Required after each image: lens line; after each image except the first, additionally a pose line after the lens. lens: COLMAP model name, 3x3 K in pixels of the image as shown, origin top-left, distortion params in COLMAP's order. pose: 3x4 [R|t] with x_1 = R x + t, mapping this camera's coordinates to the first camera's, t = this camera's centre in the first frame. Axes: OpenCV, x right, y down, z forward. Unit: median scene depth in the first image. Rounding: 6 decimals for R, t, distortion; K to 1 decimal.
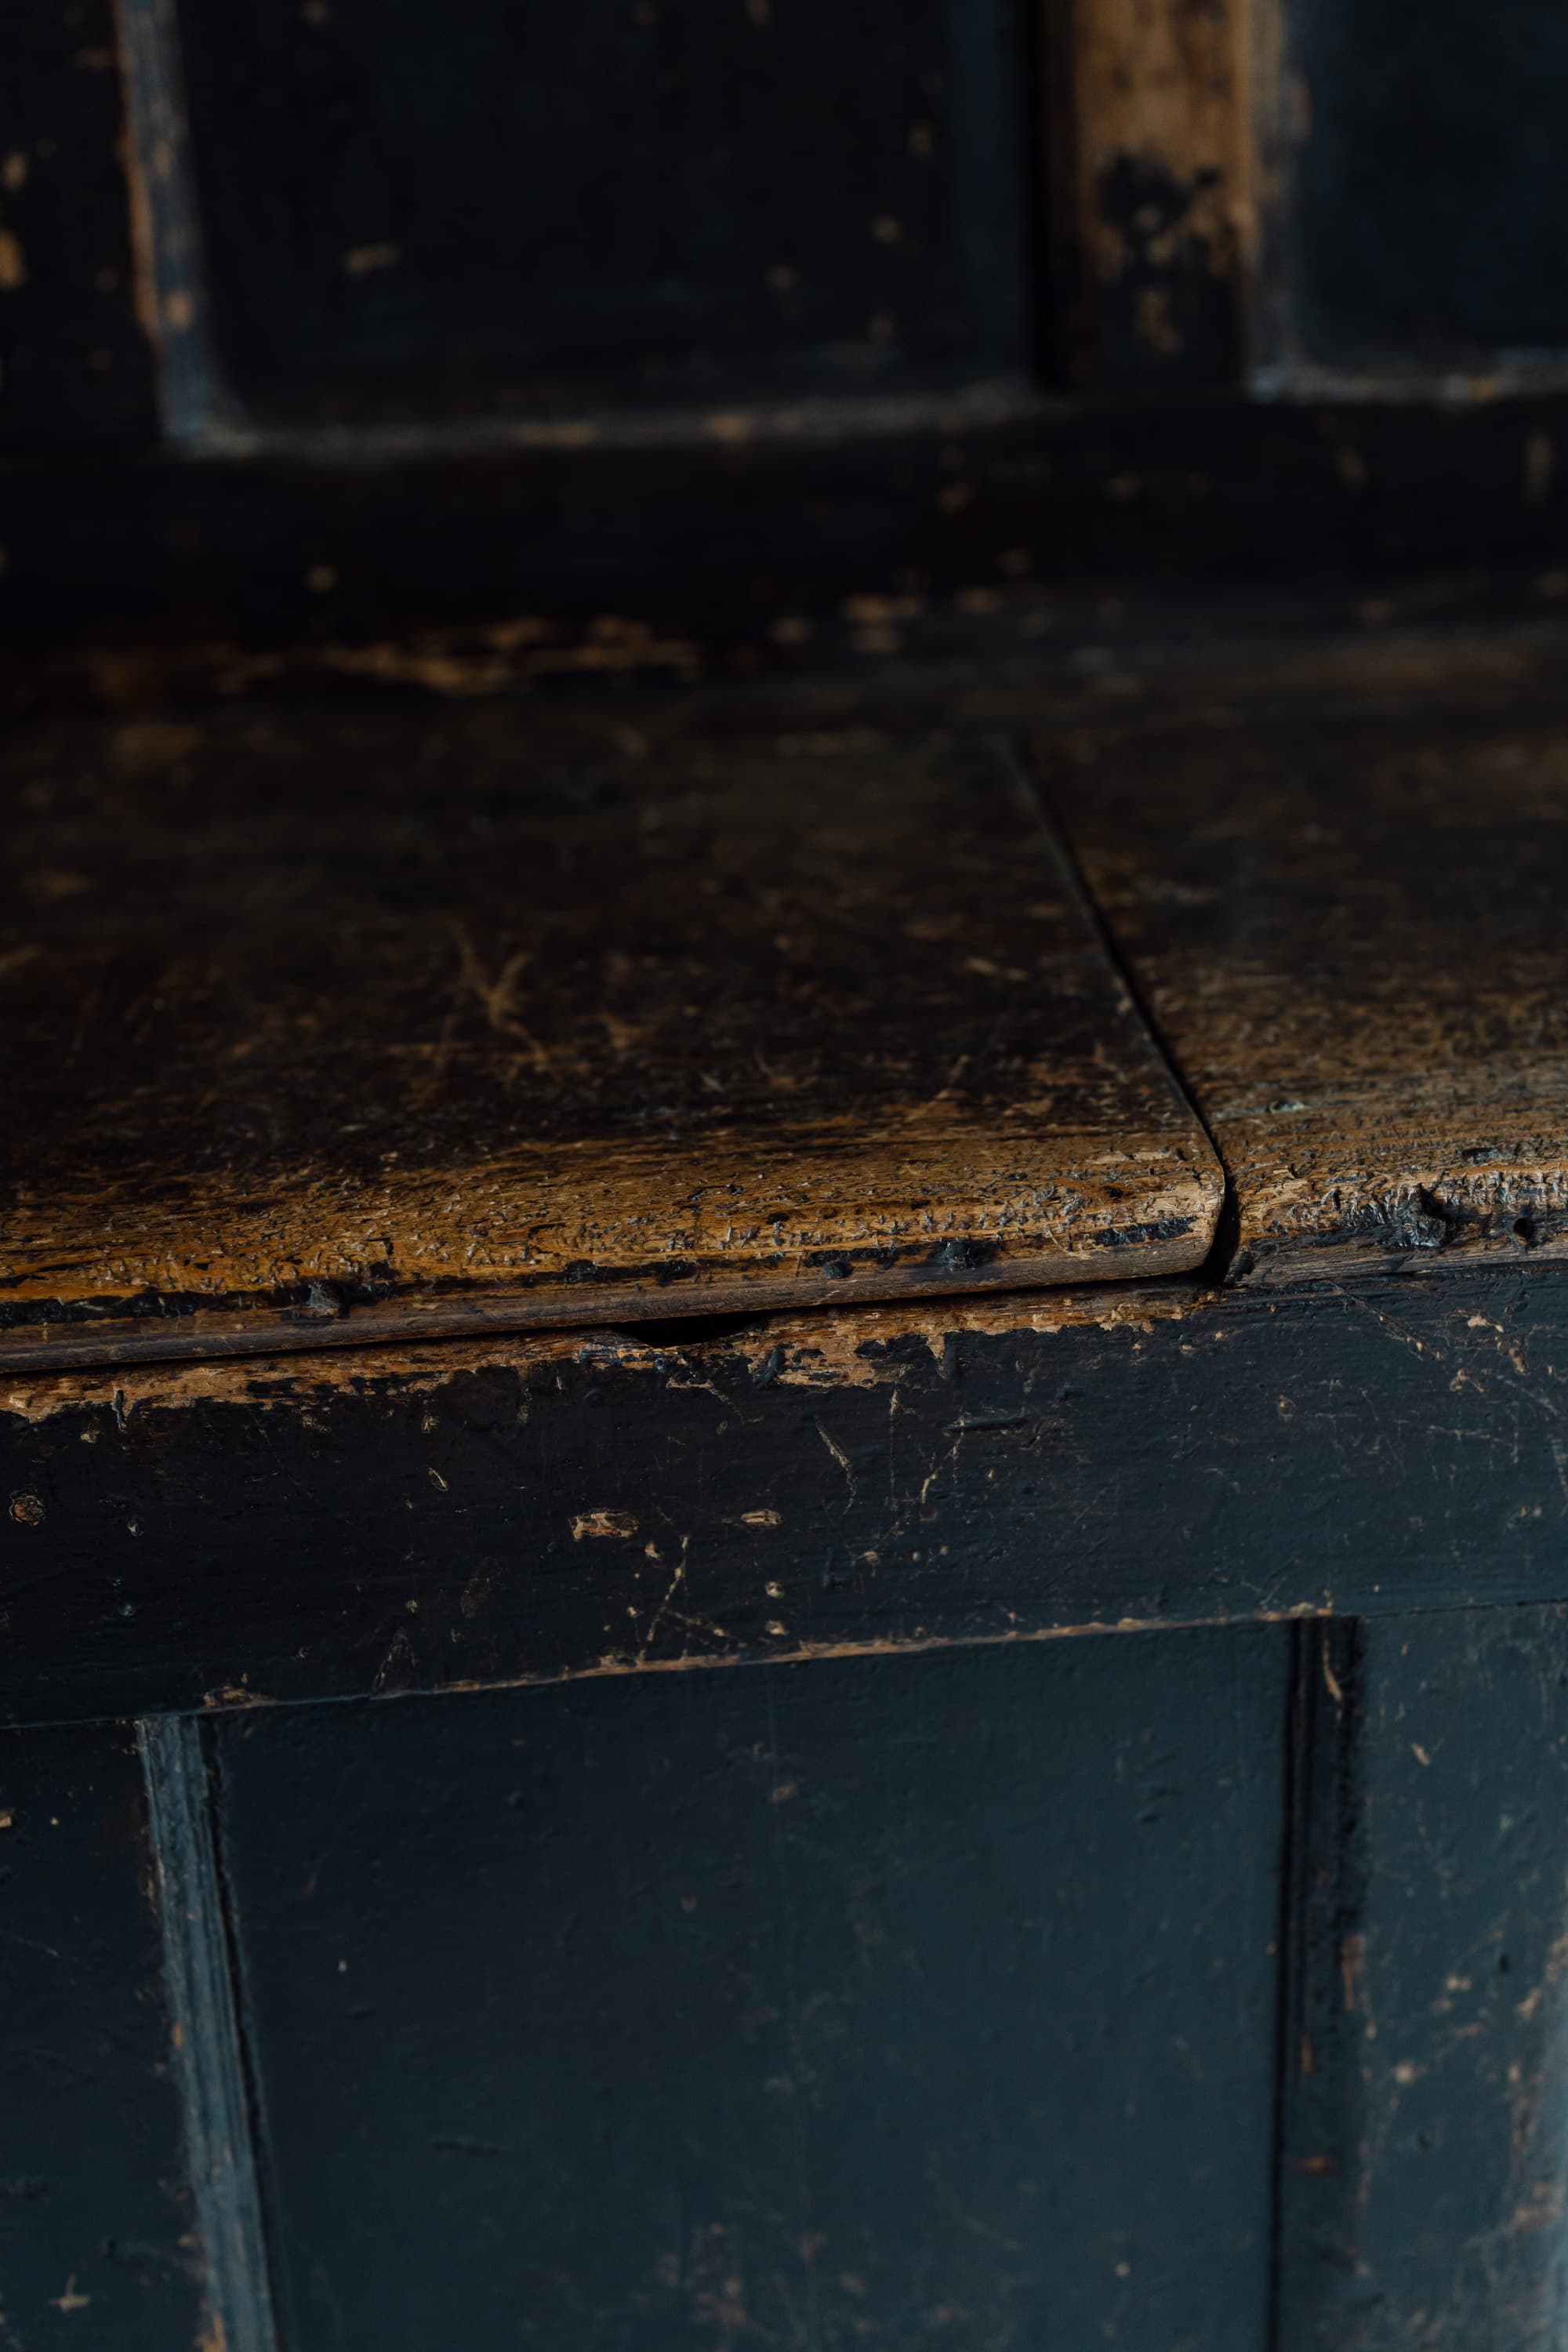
lens RADIAL K [[3416.9, 0, 782.7], [0, 3416.9, 1159.1], [0, 0, 1]] dist [0.001280, 0.000000]
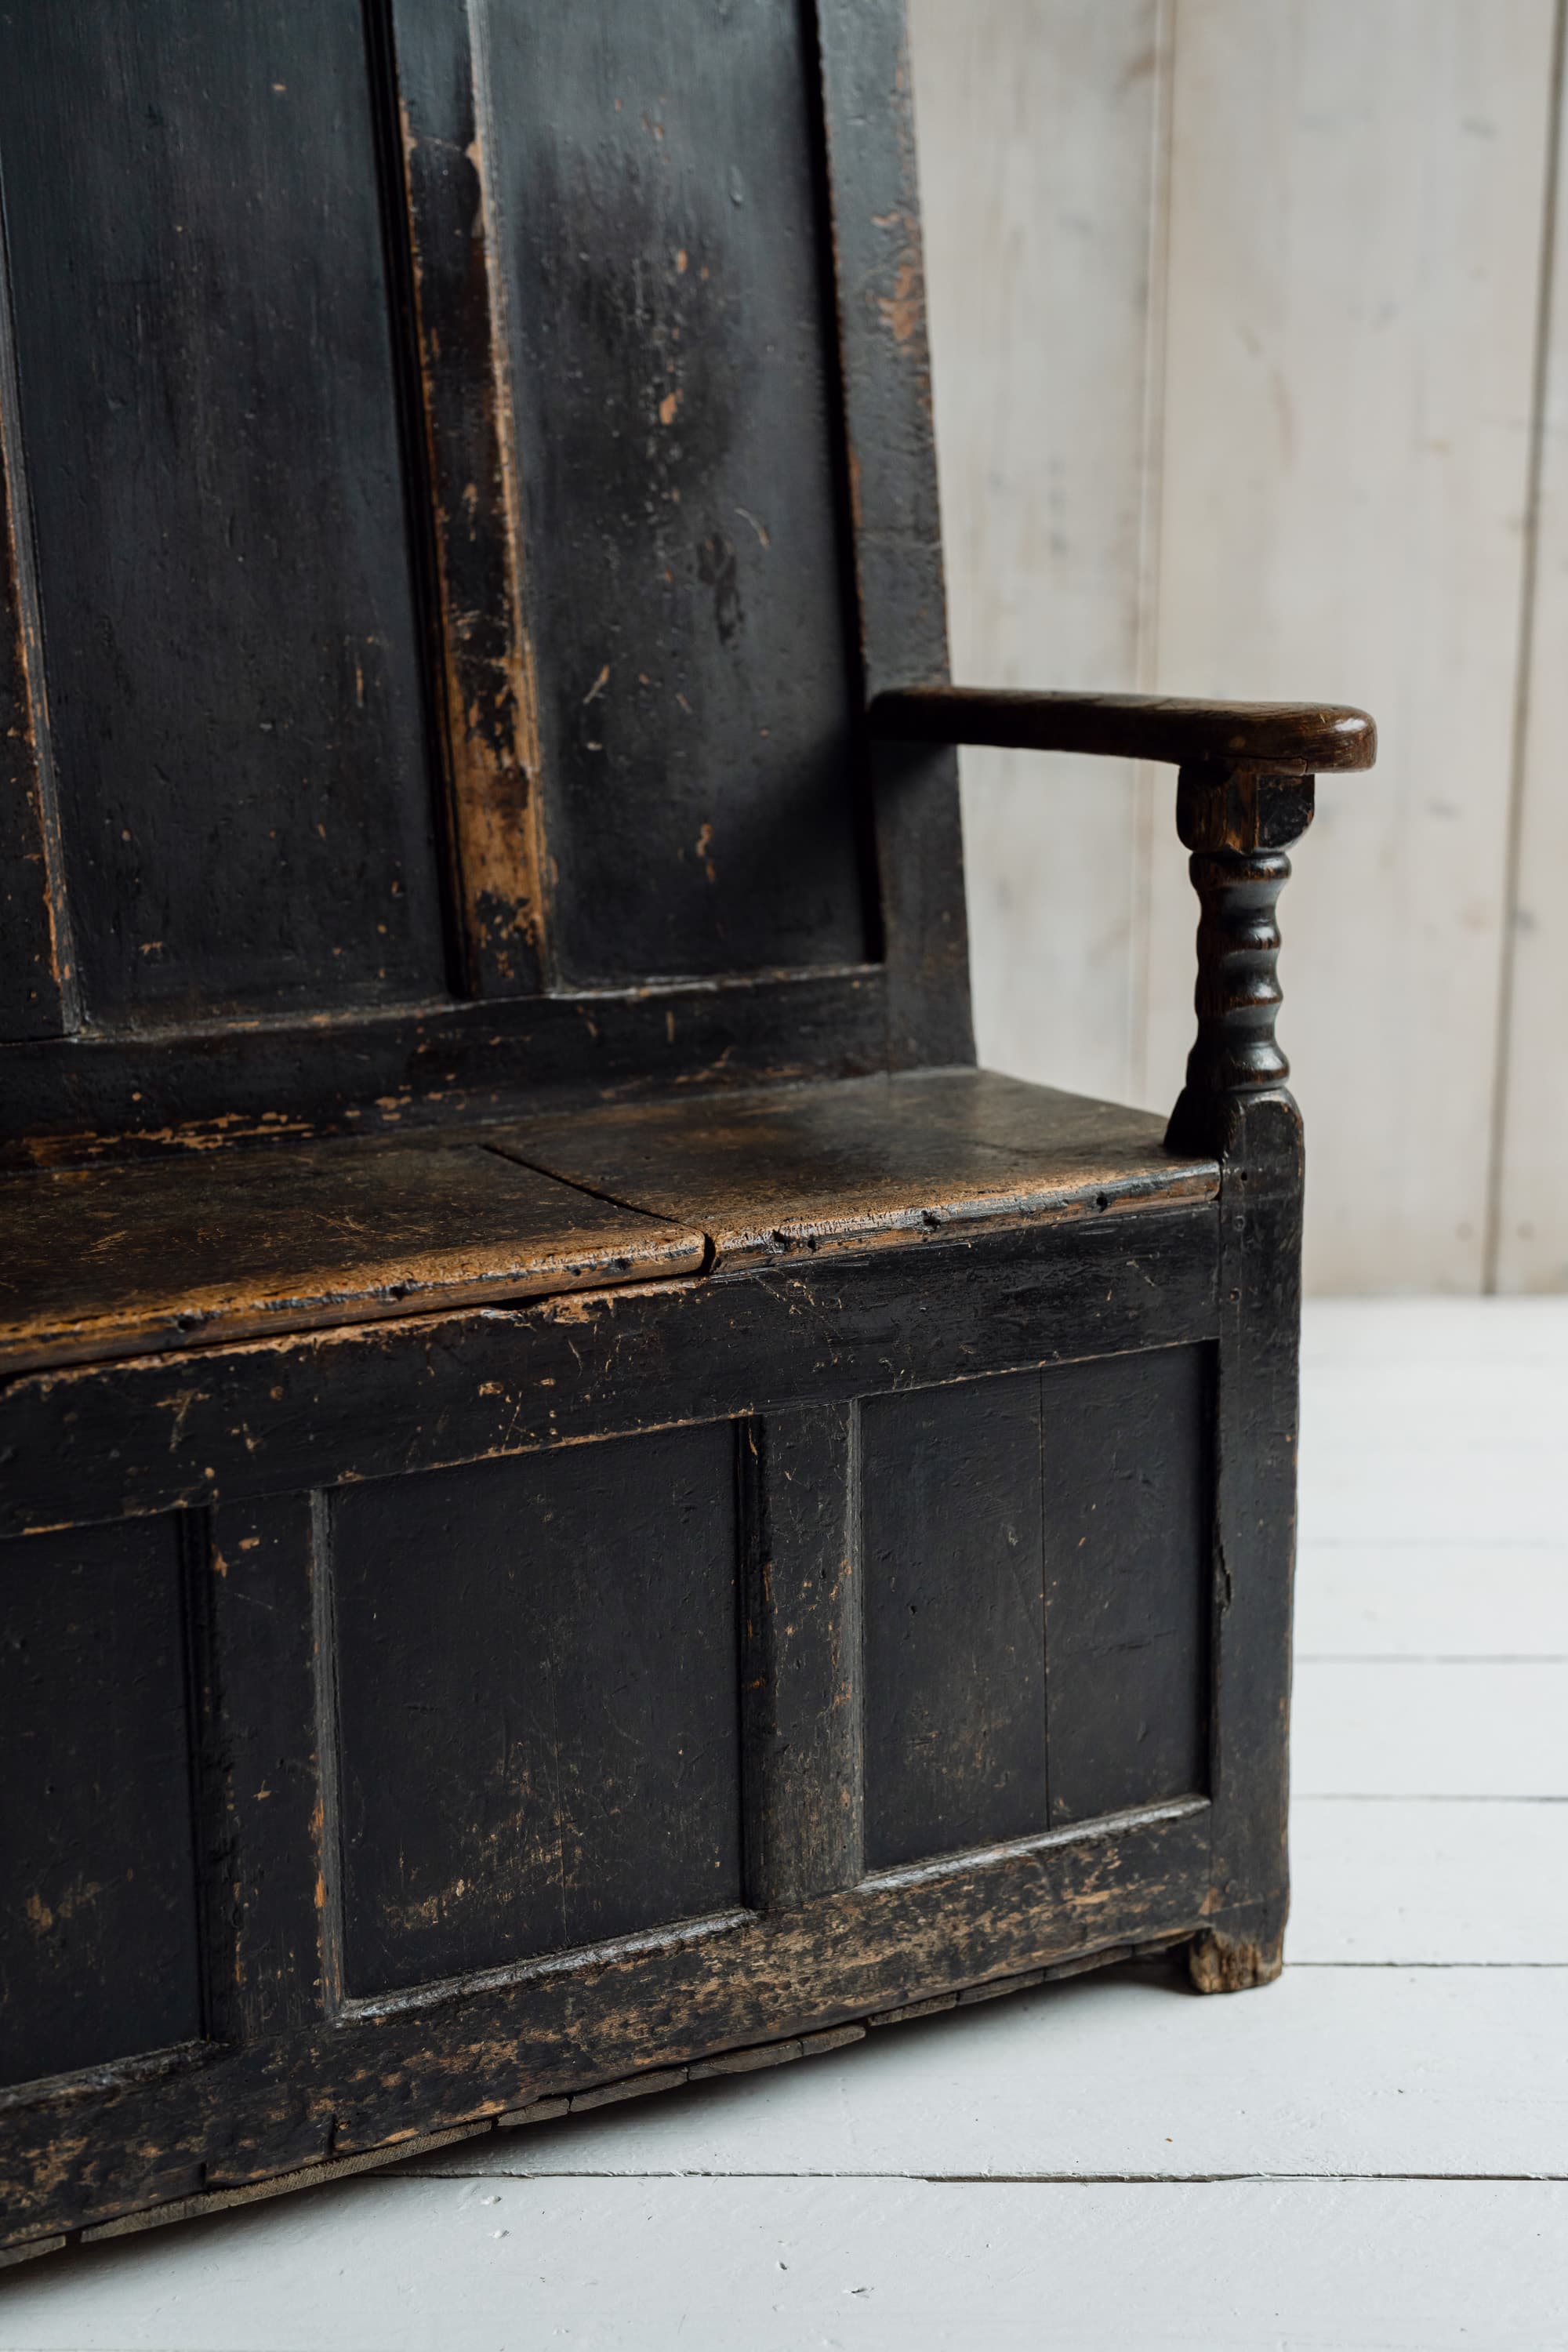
lens RADIAL K [[3292.9, 0, 777.5], [0, 3292.9, 1177.2], [0, 0, 1]] dist [0.000510, 0.000000]
pose [[0.911730, -0.055772, 0.406987, -0.751949], [0.154621, 0.964471, -0.214215, 0.457400], [-0.380580, 0.258235, 0.887960, -1.133388]]
